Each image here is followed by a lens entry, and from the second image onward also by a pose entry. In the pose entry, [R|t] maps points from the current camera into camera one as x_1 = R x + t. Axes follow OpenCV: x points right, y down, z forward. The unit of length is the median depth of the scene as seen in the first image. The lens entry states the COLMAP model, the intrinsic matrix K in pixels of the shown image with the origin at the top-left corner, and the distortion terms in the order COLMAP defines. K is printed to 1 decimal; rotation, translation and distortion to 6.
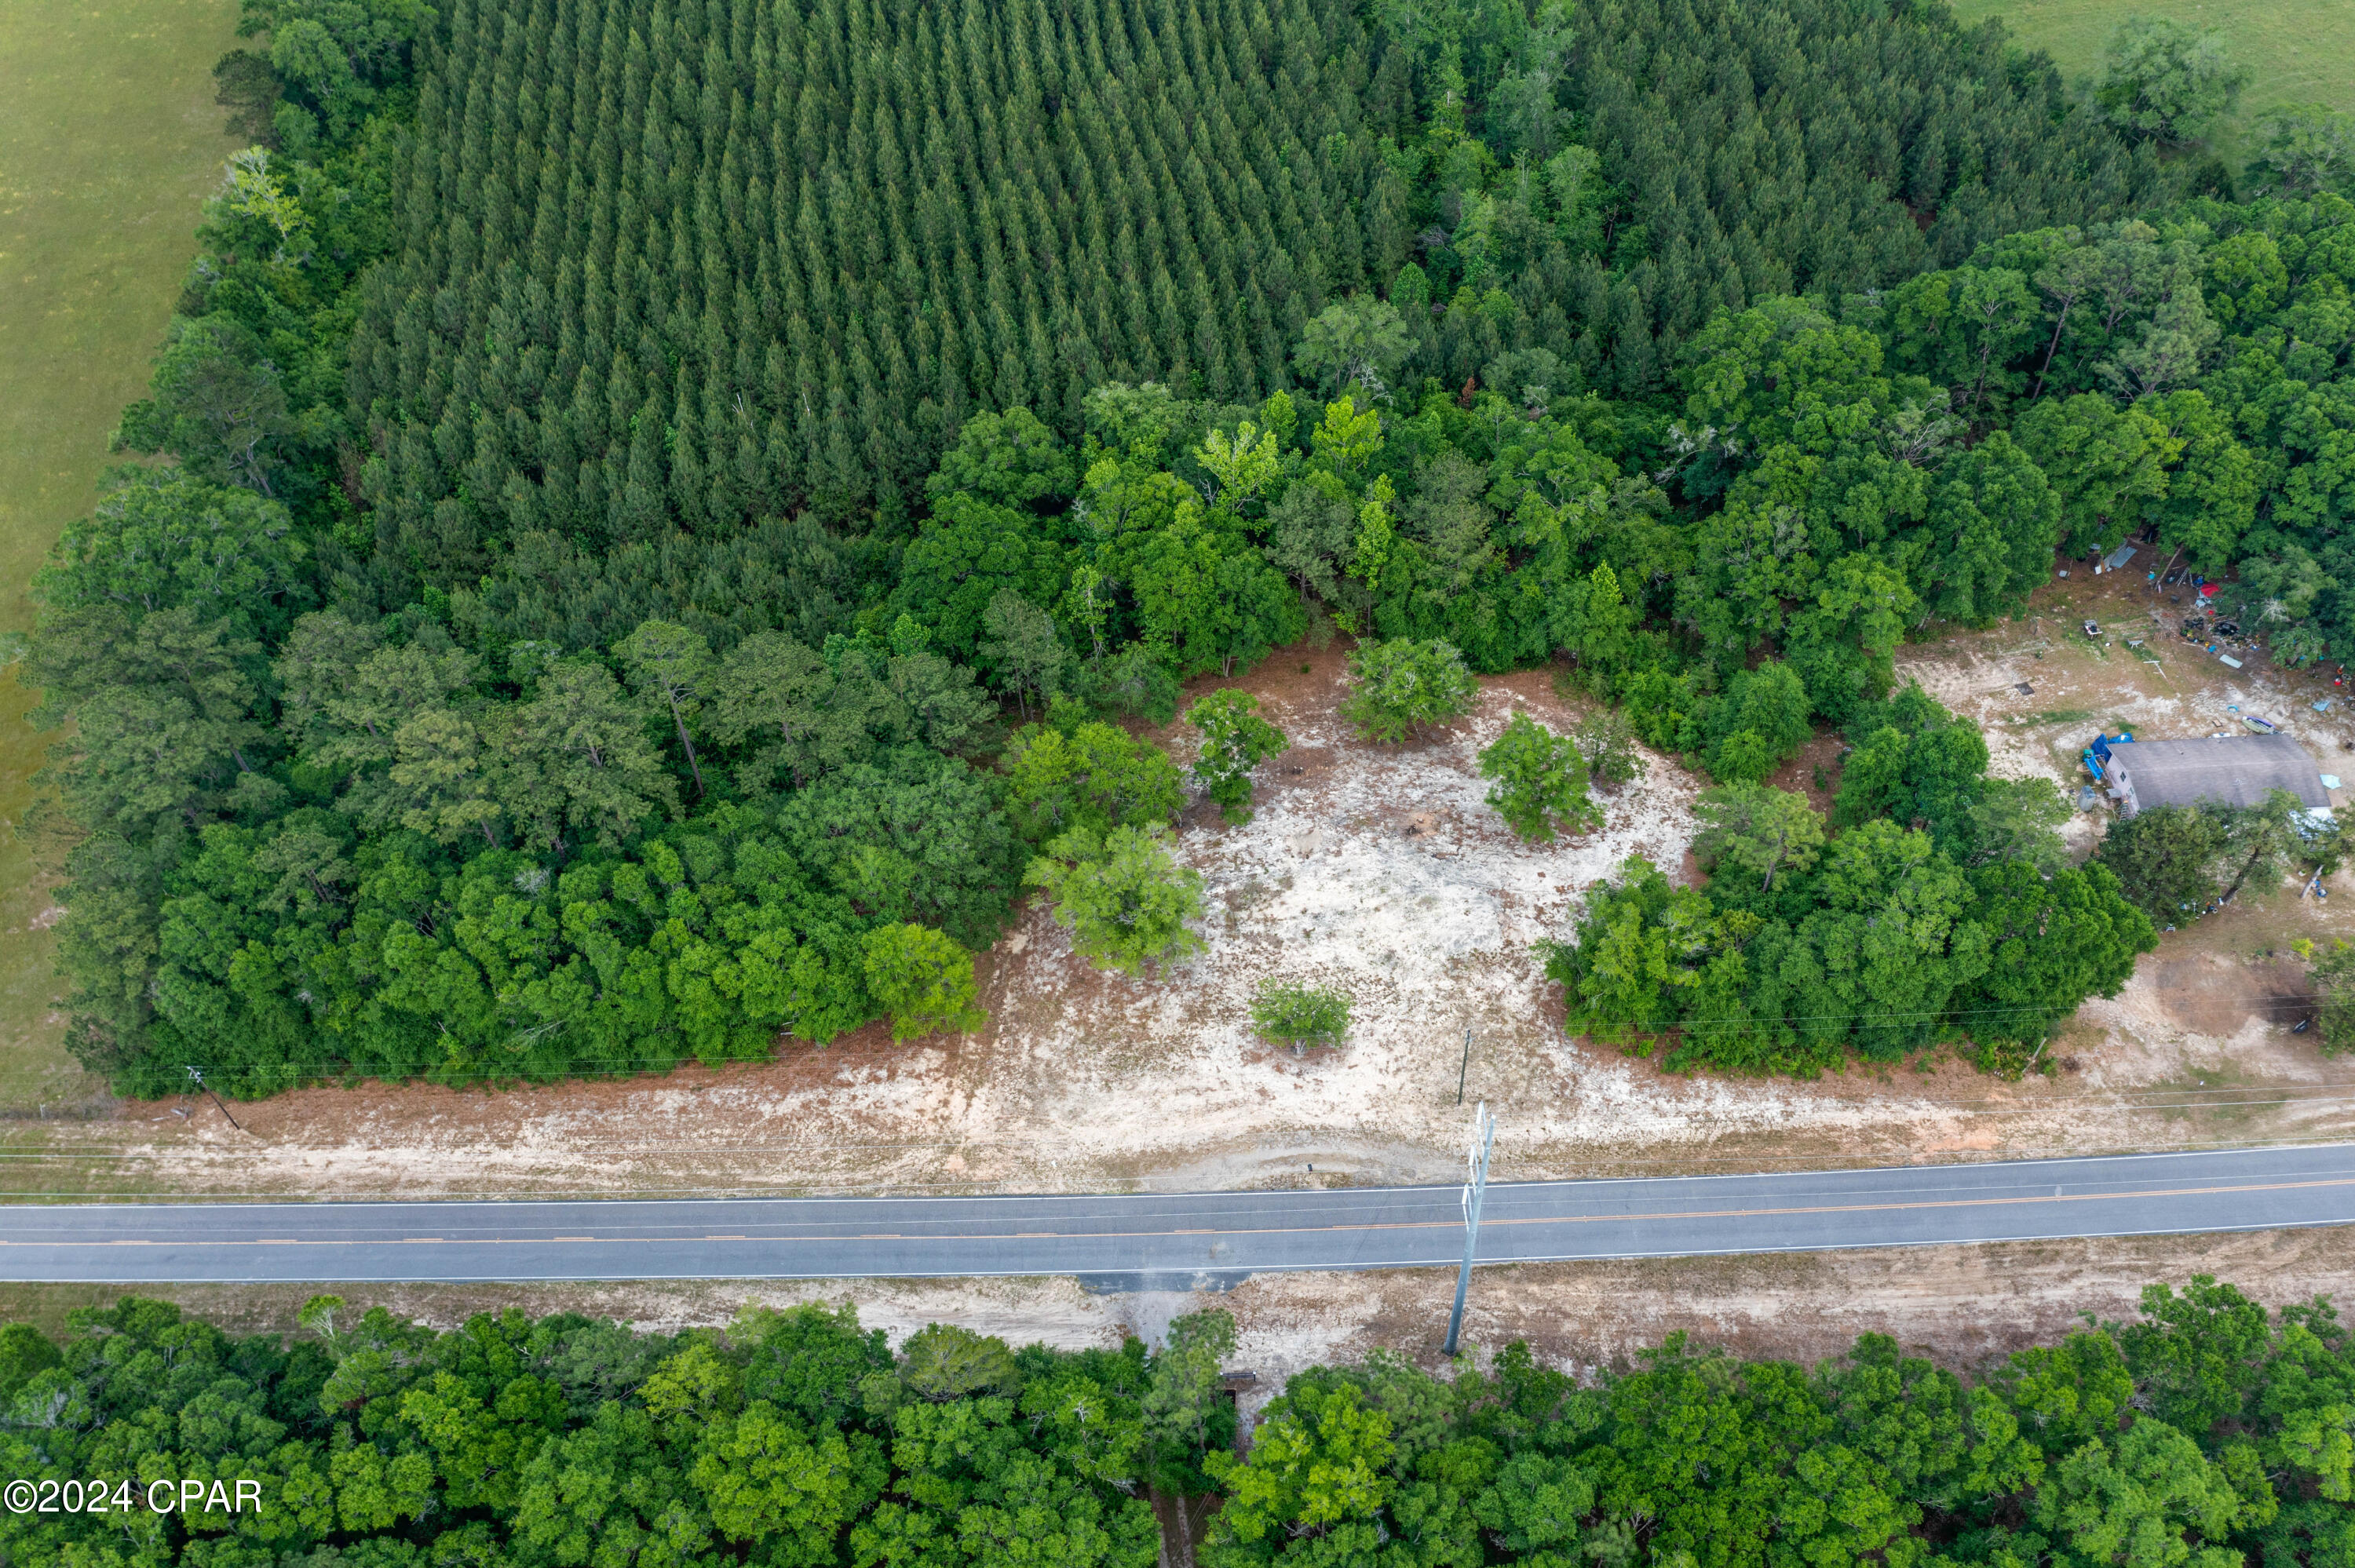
lens RADIAL K [[1935.5, 0, 1177.5], [0, 1935.5, 784.0], [0, 0, 1]] dist [-0.013133, -0.012595]
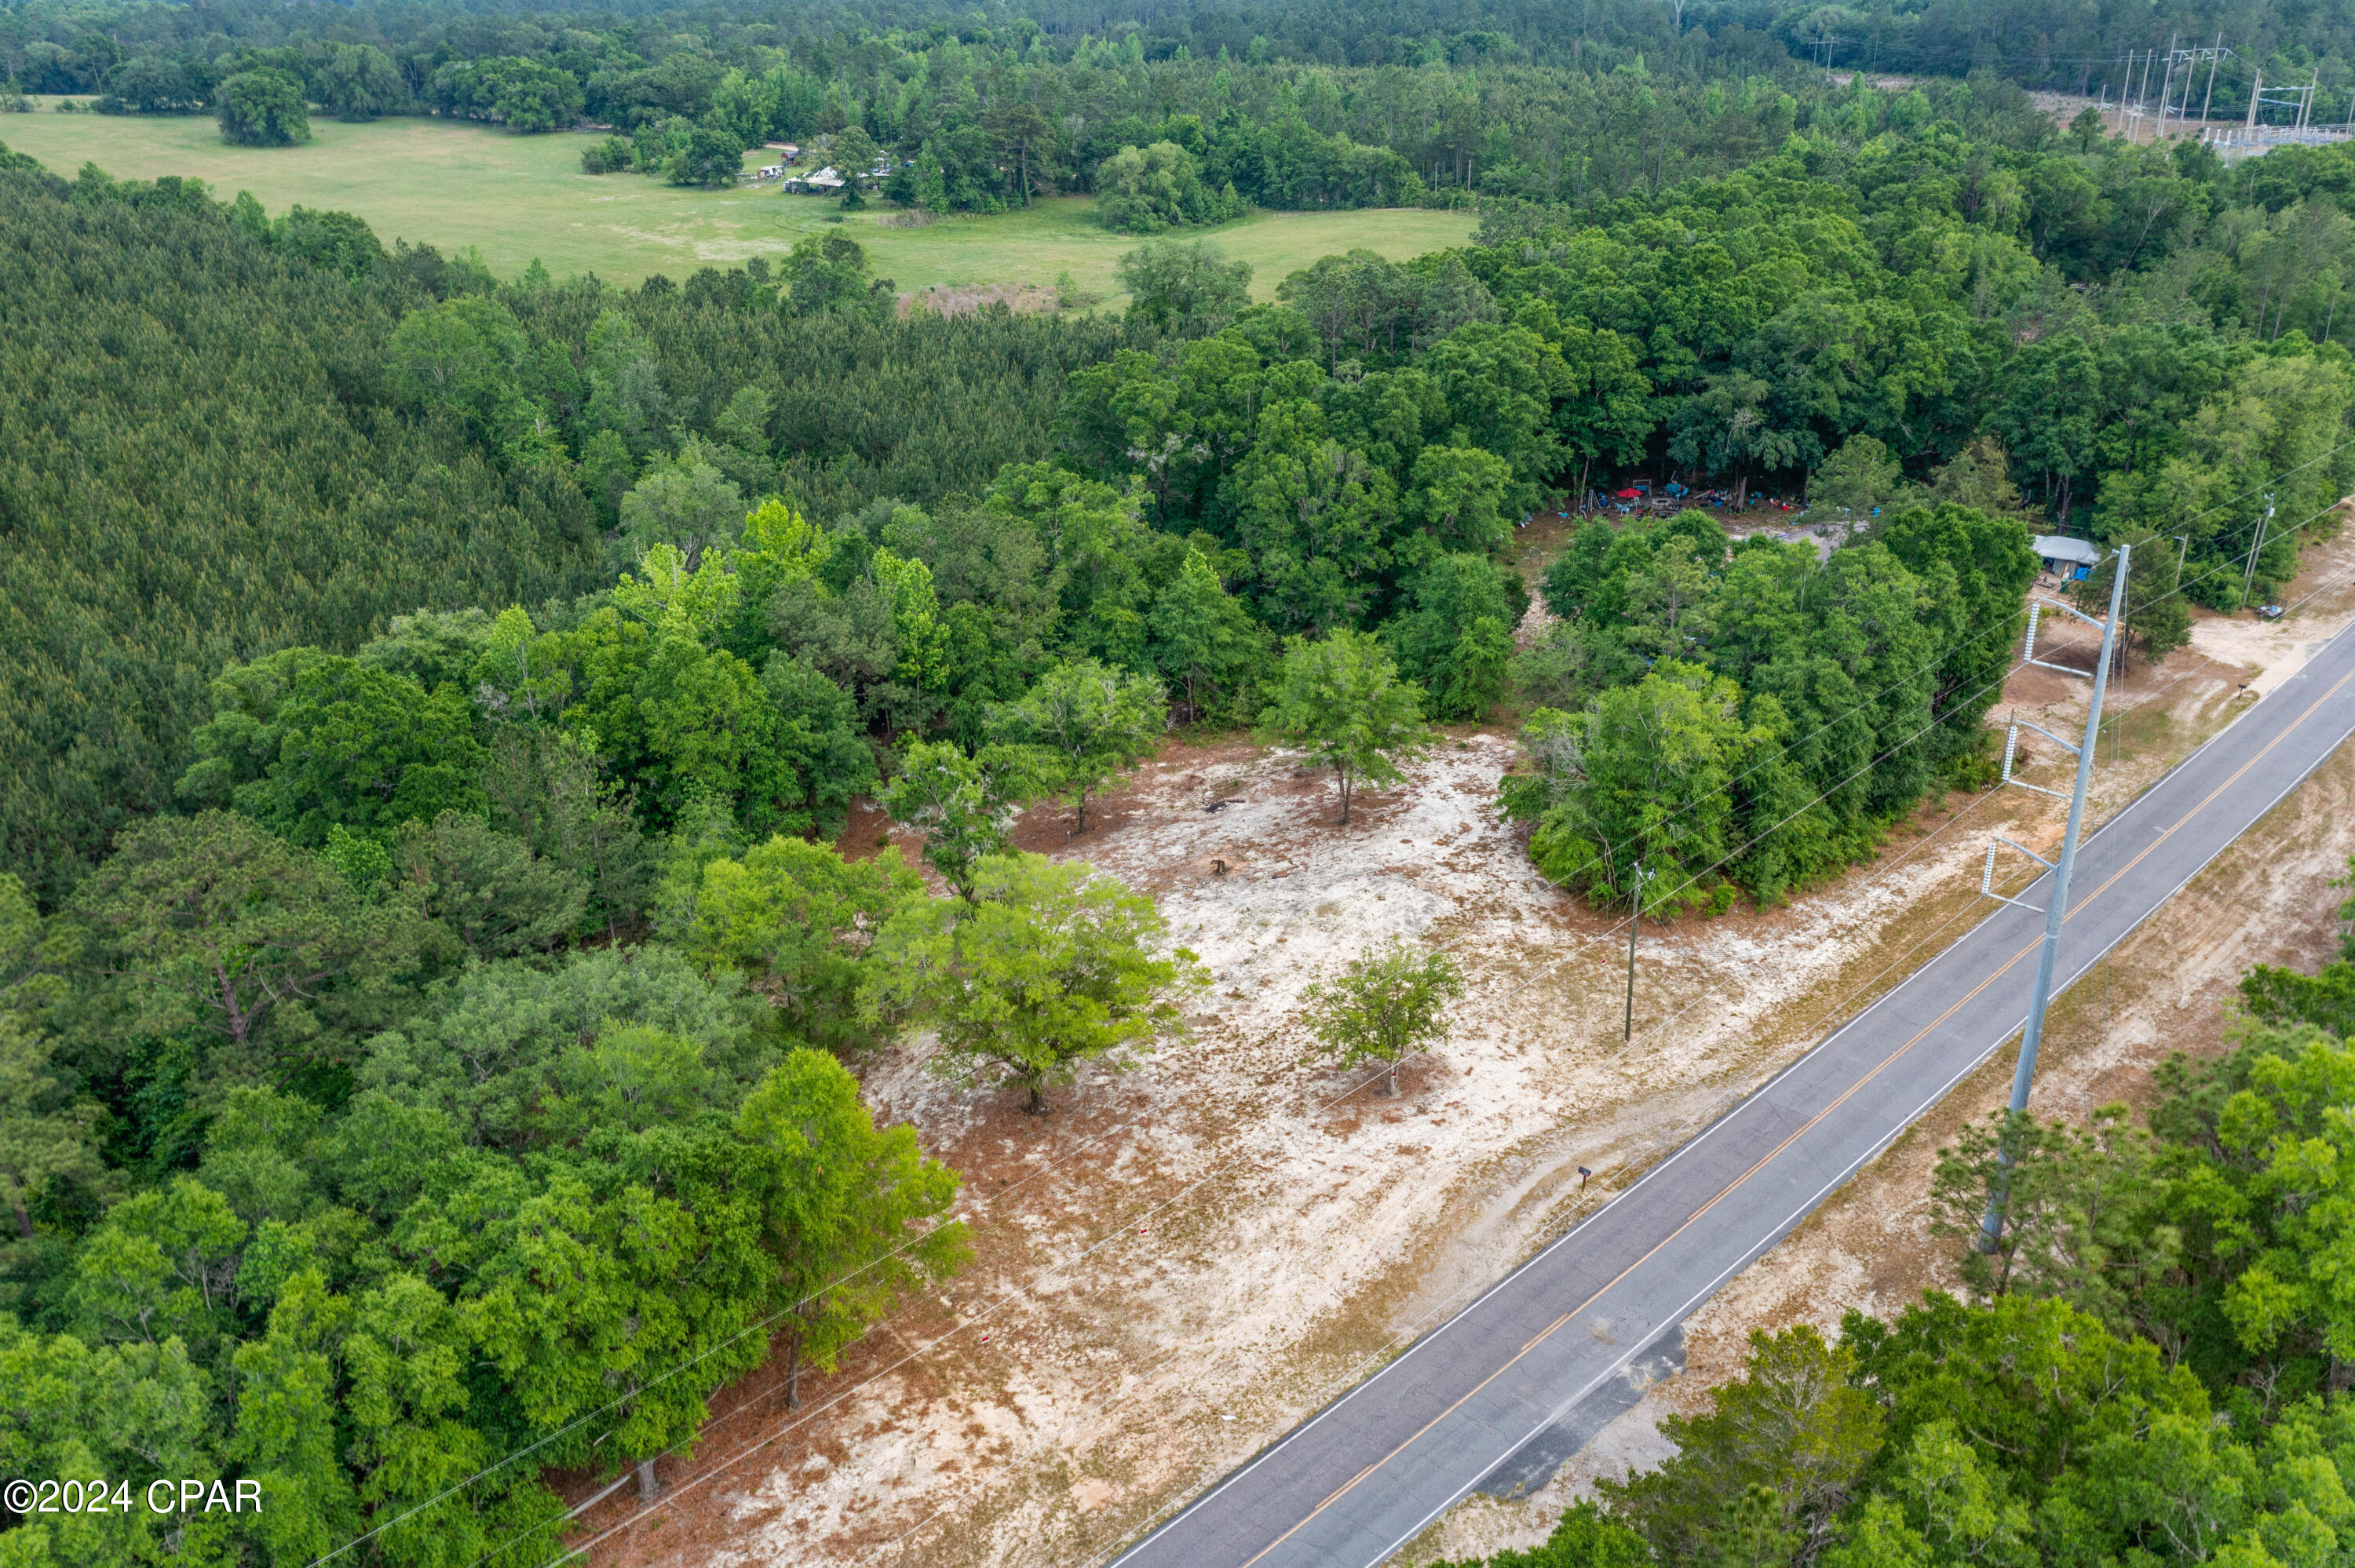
lens RADIAL K [[1935.5, 0, 1177.5], [0, 1935.5, 784.0], [0, 0, 1]] dist [-0.013133, -0.012595]
pose [[0.735954, -0.268377, 0.621567, -0.336287], [0.505924, 0.828087, -0.241482, 0.171956], [-0.449903, 0.492185, 0.745212, 0.536845]]
